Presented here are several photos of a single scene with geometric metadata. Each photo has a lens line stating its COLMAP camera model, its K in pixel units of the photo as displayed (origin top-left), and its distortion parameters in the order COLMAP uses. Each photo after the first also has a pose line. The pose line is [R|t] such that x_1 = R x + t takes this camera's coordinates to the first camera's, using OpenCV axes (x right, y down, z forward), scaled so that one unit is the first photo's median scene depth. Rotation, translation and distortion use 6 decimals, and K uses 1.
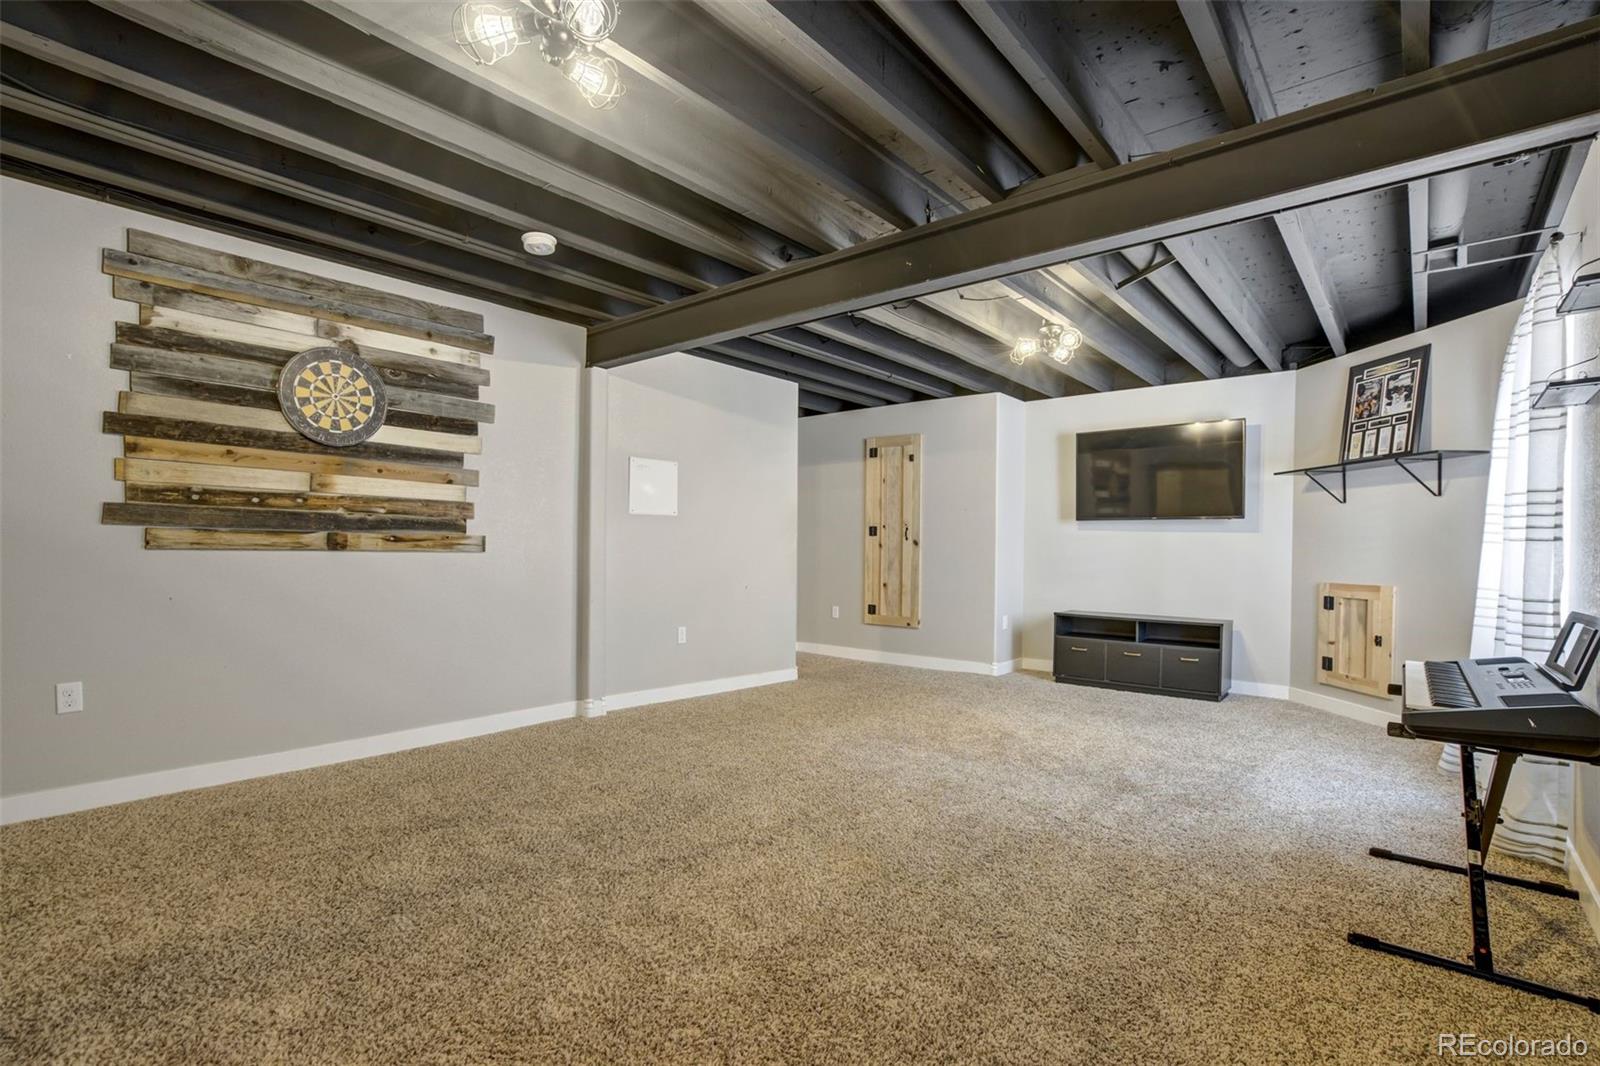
lens RADIAL K [[738.0, 0, 806.6], [0, 738.0, 536.0], [0, 0, 1]] dist [-0.044702, 0.020756]
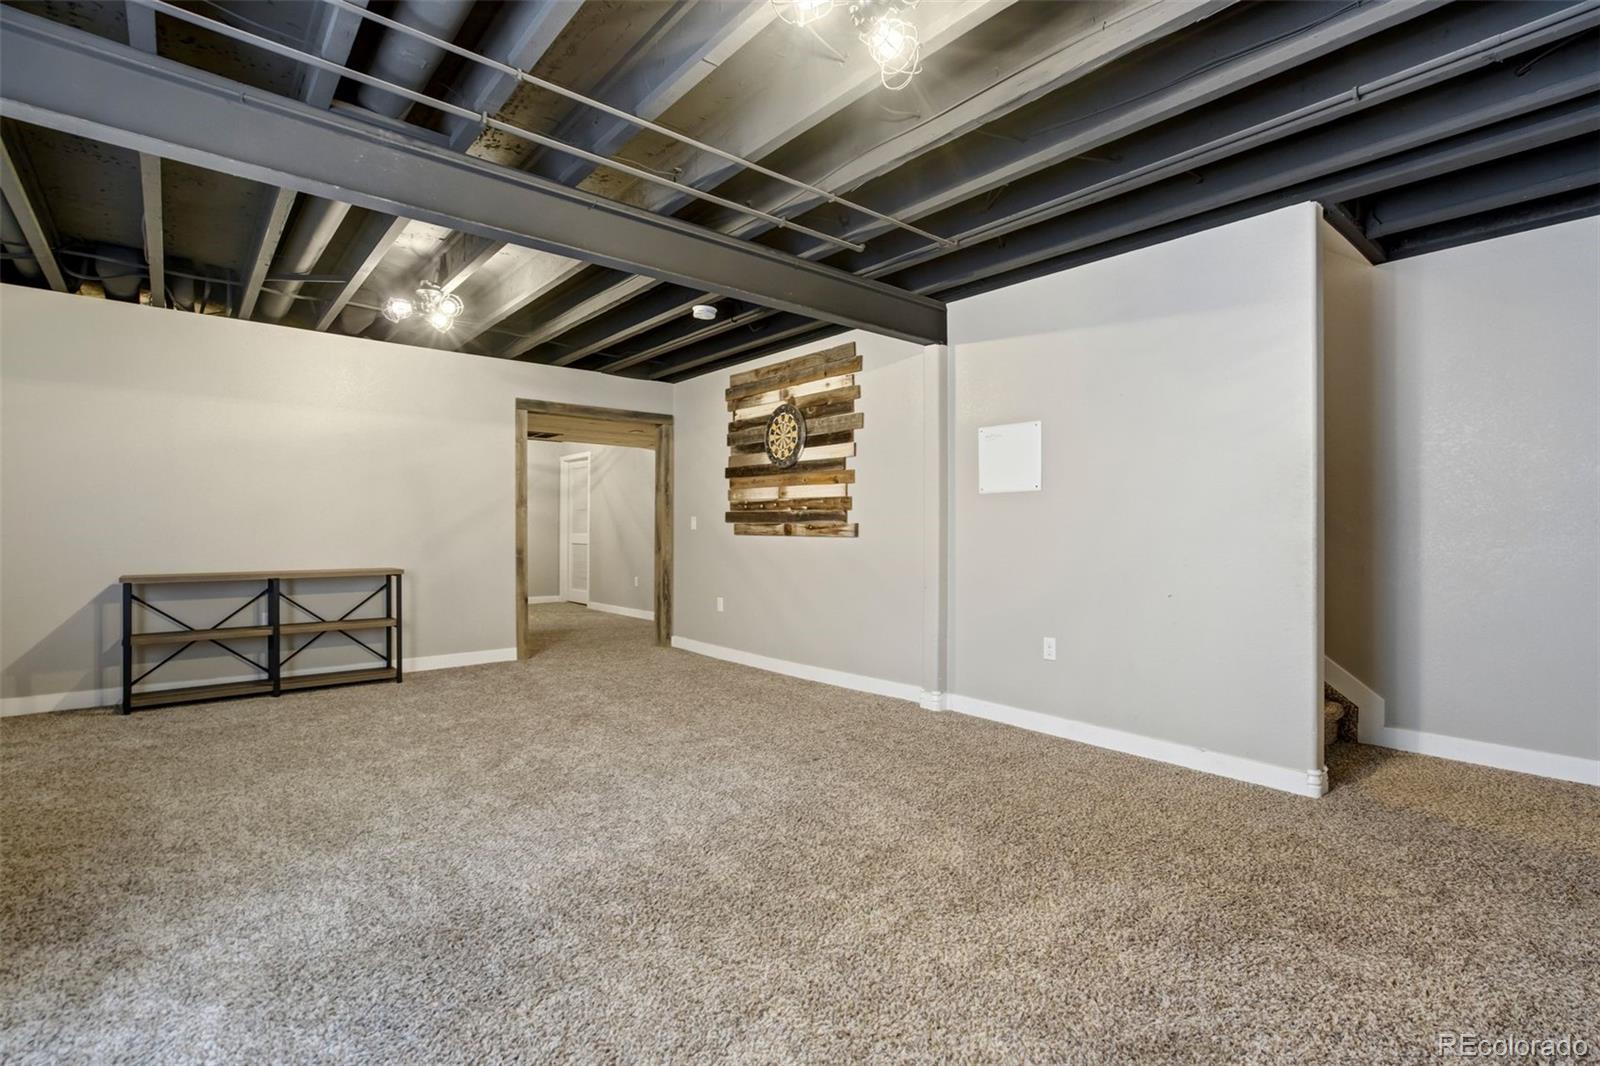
lens RADIAL K [[738.0, 0, 806.6], [0, 738.0, 536.0], [0, 0, 1]] dist [-0.044702, 0.020756]
pose [[-0.140964, -0.020554, -0.989801, 0.874431], [-0.003154, 0.999789, -0.020313, 0.051656], [0.990010, 0.000258, -0.140999, 1.240675]]
